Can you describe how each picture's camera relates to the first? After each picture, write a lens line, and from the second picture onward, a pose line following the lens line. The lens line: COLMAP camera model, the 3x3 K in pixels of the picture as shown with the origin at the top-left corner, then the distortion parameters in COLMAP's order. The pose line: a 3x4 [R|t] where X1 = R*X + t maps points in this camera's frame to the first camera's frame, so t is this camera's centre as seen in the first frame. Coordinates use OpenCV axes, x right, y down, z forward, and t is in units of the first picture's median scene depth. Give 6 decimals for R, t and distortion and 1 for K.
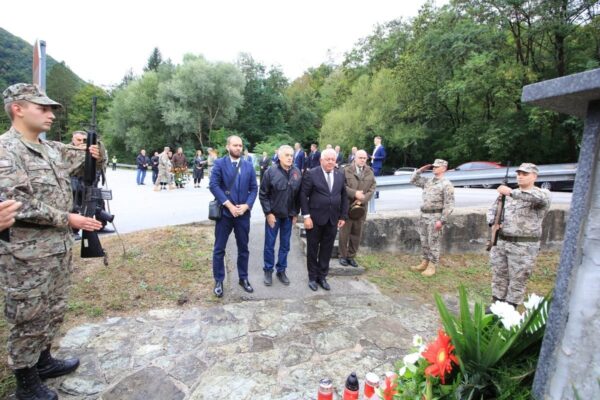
lens RADIAL K [[281.7, 0, 300.0], [0, 281.7, 196.5], [0, 0, 1]] dist [-0.005875, -0.009510]
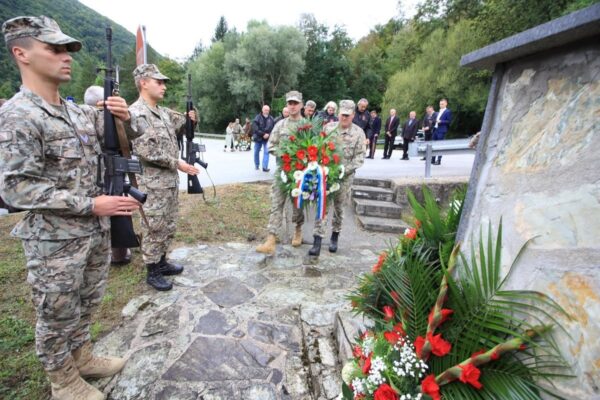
lens RADIAL K [[281.7, 0, 298.6], [0, 281.7, 198.6], [0, 0, 1]] dist [-0.005875, -0.009510]
pose [[0.976831, 0.043092, -0.209628, 0.005337], [-0.018378, 0.992791, 0.118443, 0.005574], [0.213220, -0.111846, 0.970581, -0.019164]]
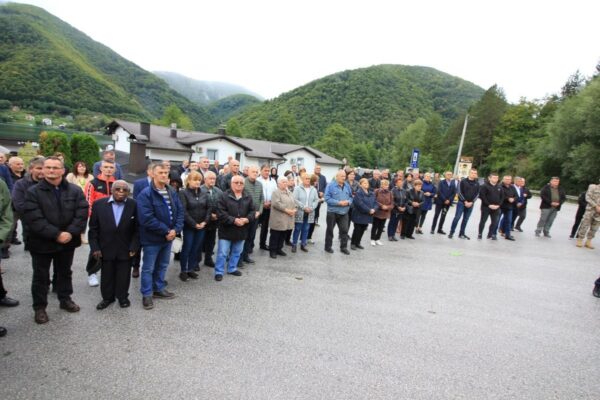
lens RADIAL K [[281.7, 0, 302.3], [0, 281.7, 197.4], [0, 0, 1]] dist [-0.005875, -0.009510]
pose [[0.330843, 0.088705, -0.939508, -0.239103], [-0.154943, 0.987167, 0.038642, -0.043414], [0.930879, 0.132786, 0.340341, 0.156623]]
